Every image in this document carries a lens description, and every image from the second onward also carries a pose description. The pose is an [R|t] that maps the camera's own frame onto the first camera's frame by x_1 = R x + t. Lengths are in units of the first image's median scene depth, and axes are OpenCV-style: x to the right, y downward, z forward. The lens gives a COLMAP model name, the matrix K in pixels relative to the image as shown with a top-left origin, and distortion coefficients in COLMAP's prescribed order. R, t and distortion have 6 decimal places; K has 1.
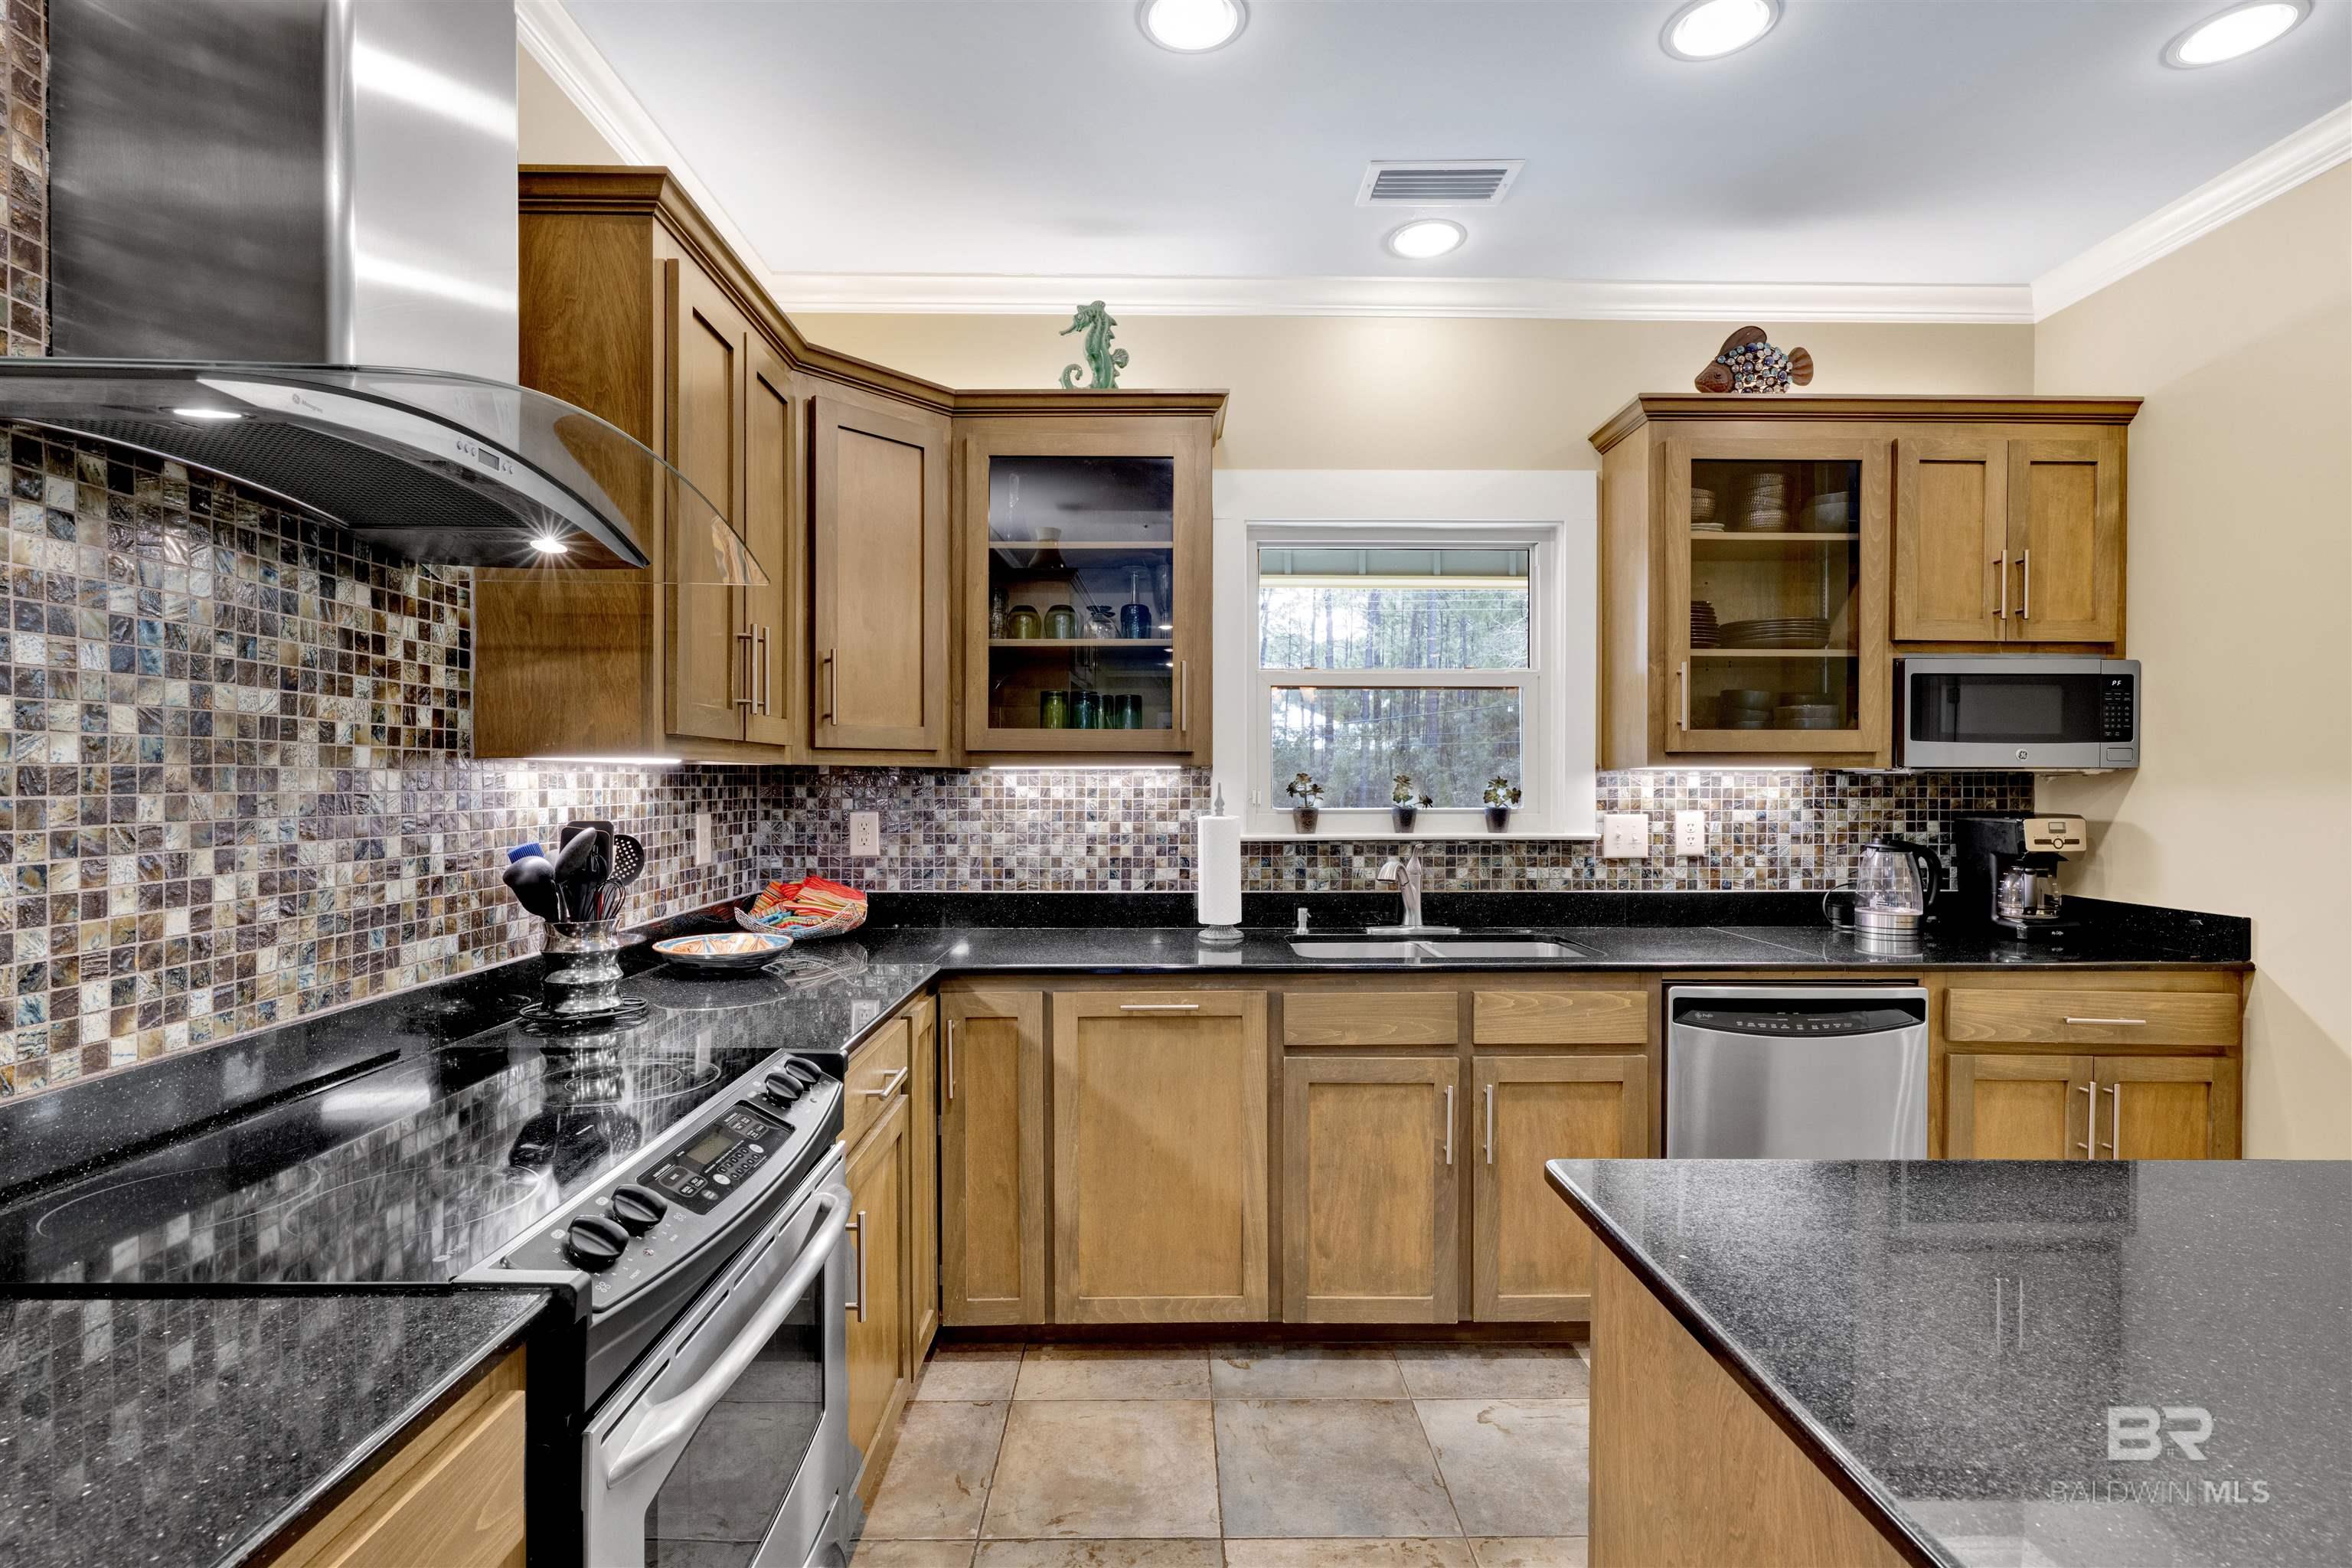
lens RADIAL K [[1108.2, 0, 1210.2], [0, 1108.2, 793.0], [0, 0, 1]] dist [0.003520, 0.000728]
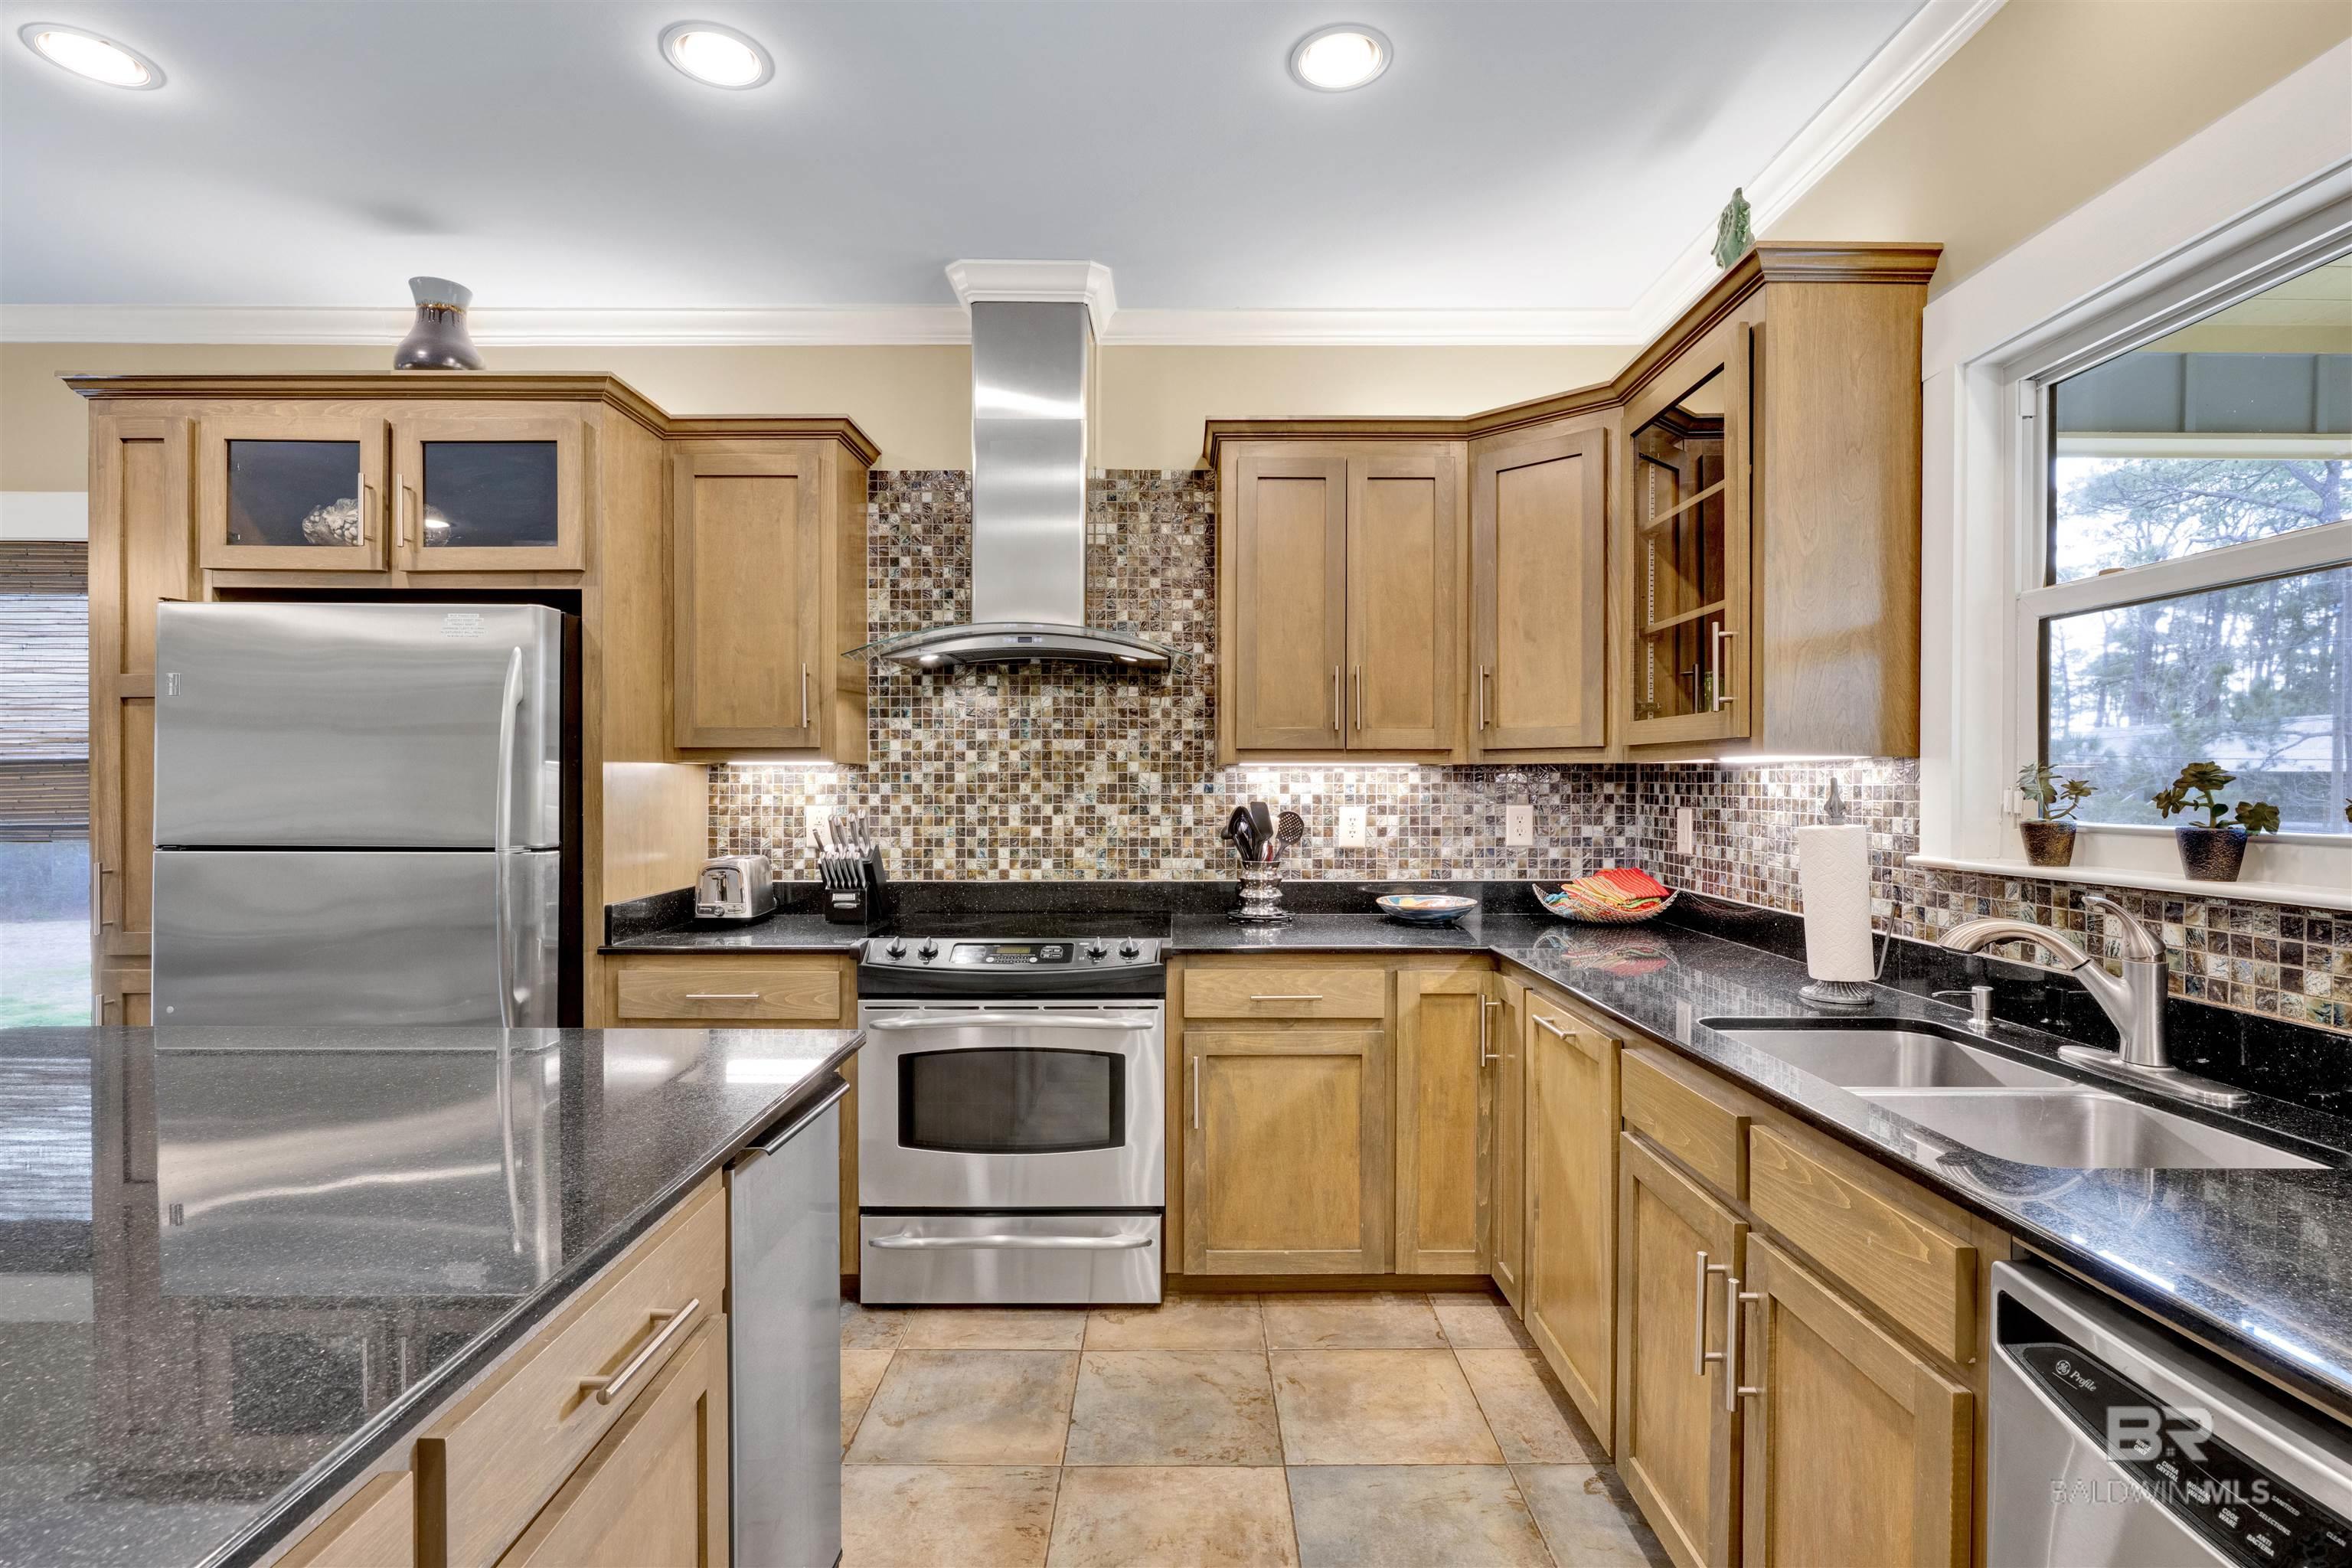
lens RADIAL K [[1108.2, 0, 1157.4], [0, 1108.2, 791.7], [0, 0, 1]] dist [0.003520, 0.000728]
pose [[-0.039461, 0.009108, -0.999180, 0.797341], [-0.010936, 0.999895, 0.009547, -0.002849], [0.999161, 0.011304, -0.039357, 0.655729]]
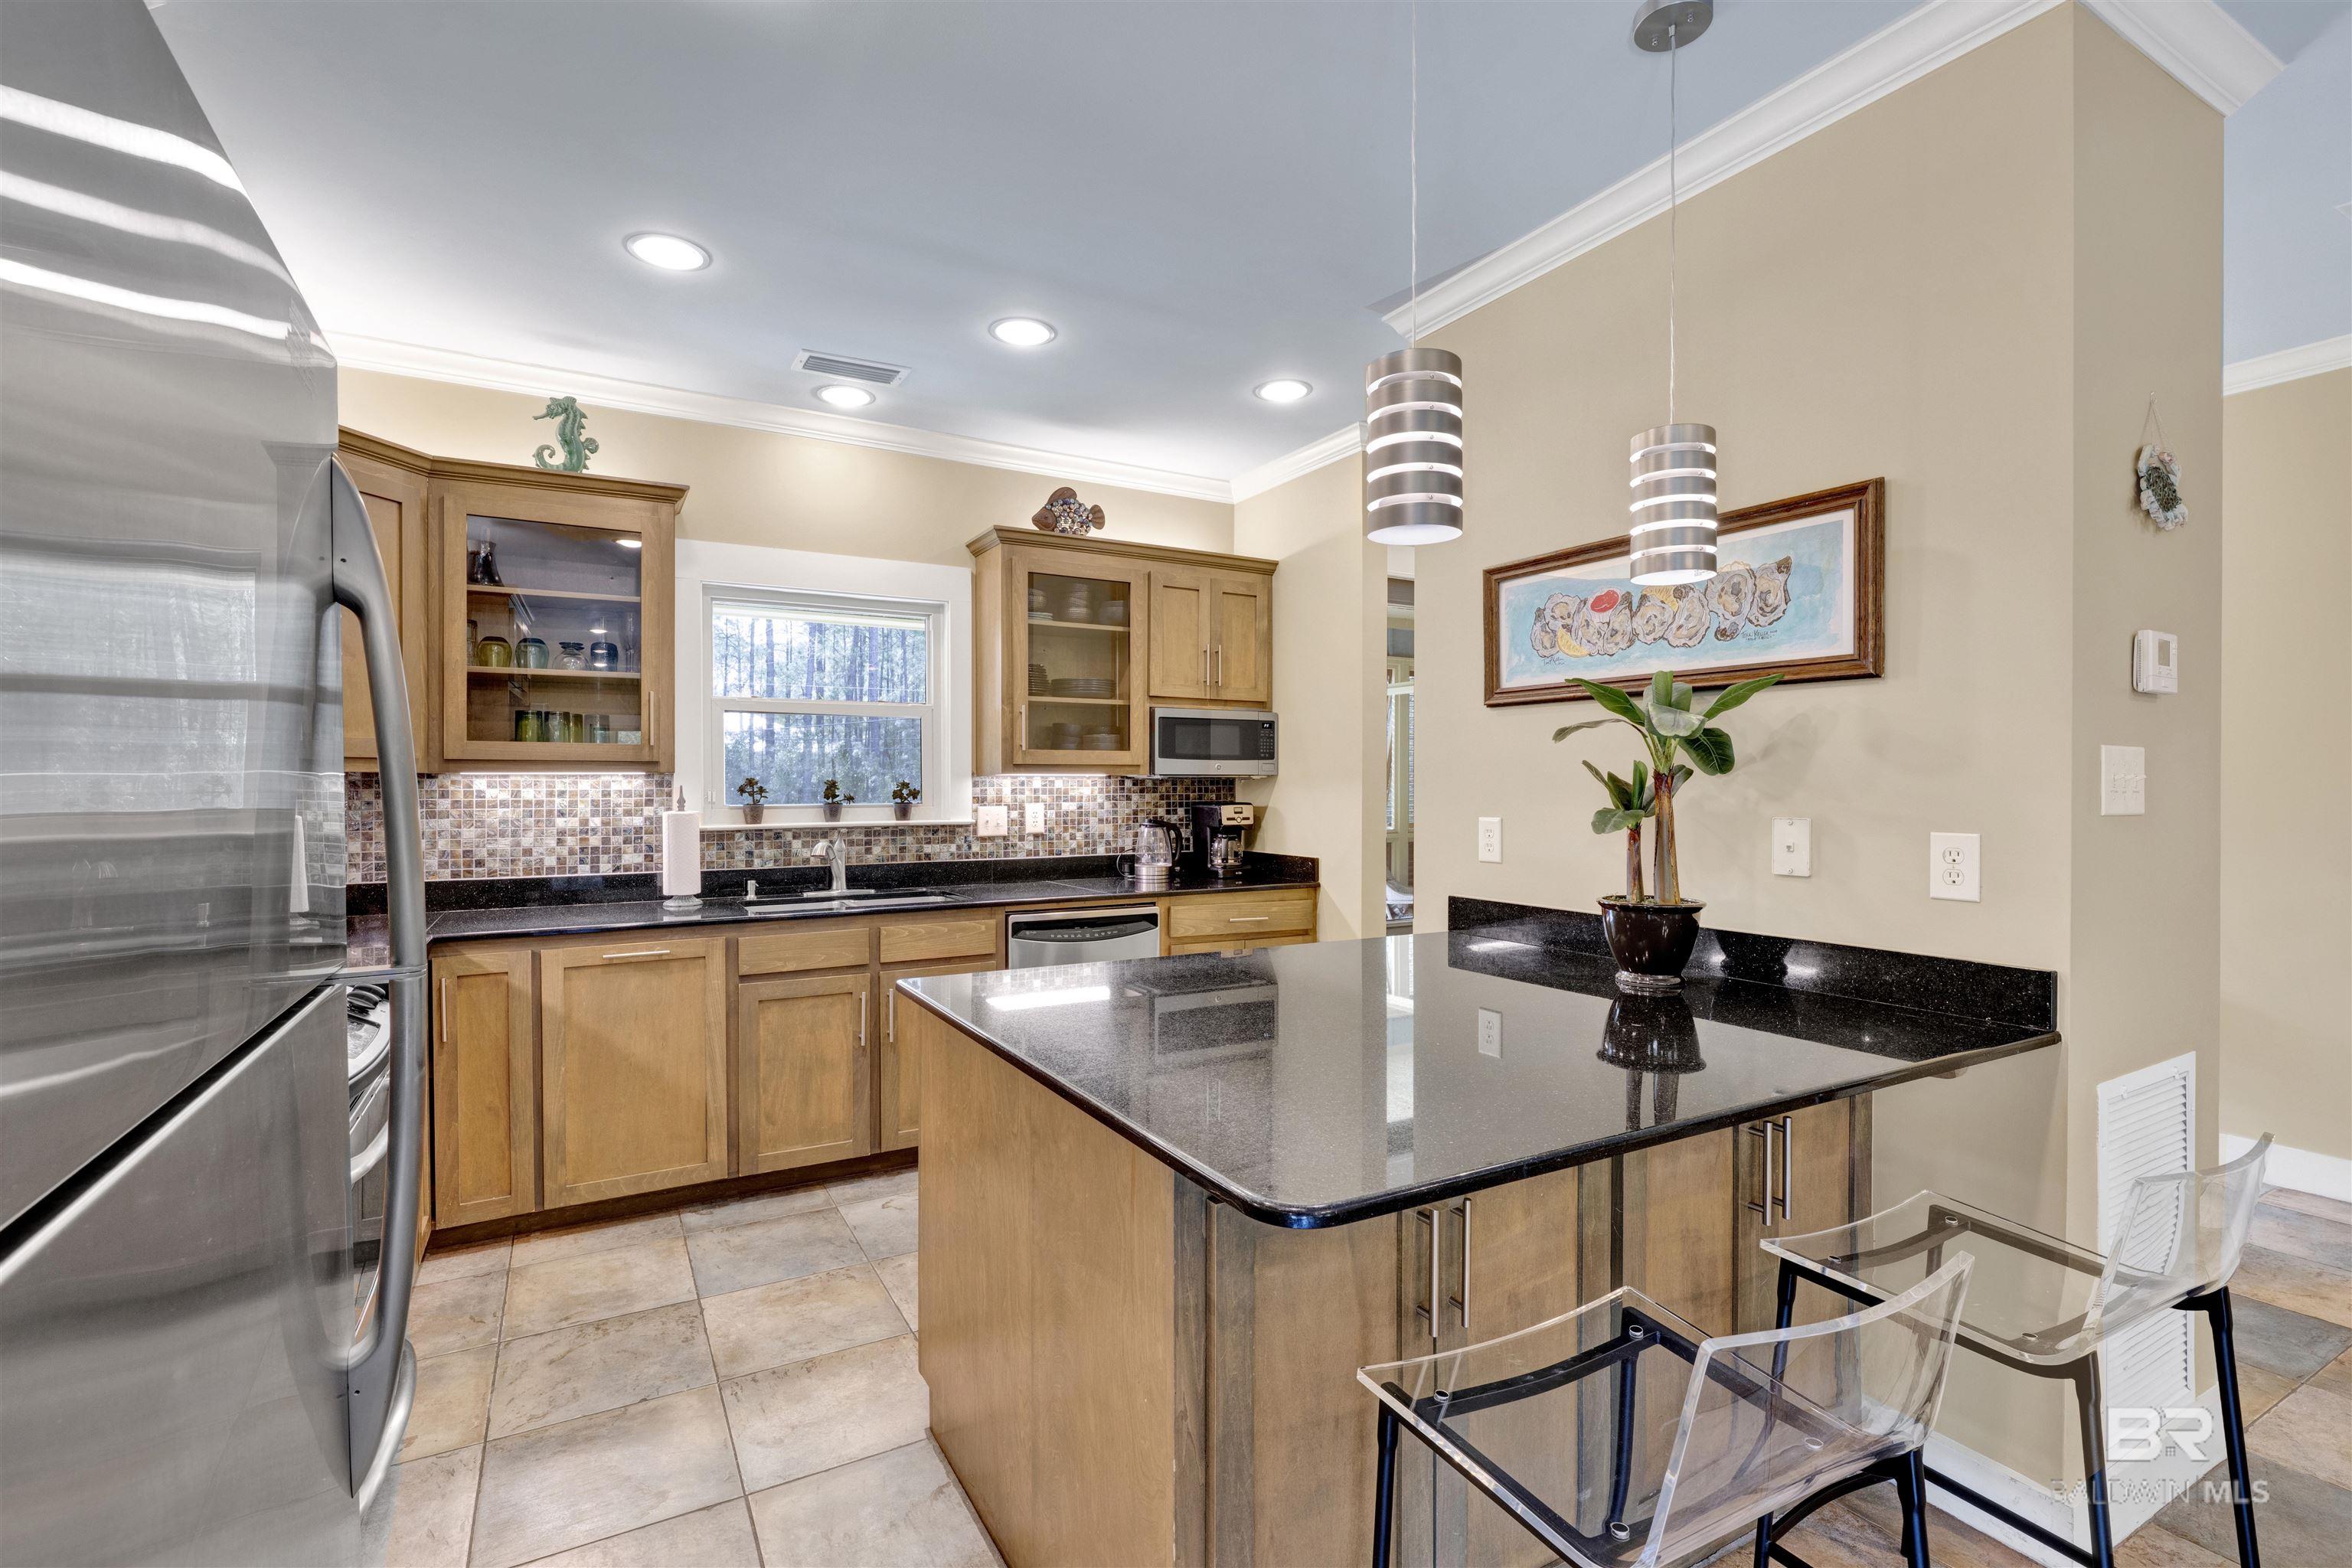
lens RADIAL K [[1032.7, 0, 1207.9], [0, 1032.7, 788.3], [0, 0, 1]] dist [-0.004743, 0.000478]
pose [[0.873524, -0.004295, 0.486762, -0.044278], [0.006879, 0.999970, -0.003522, 0.002870], [-0.486732, 0.006425, 0.873528, -0.379924]]
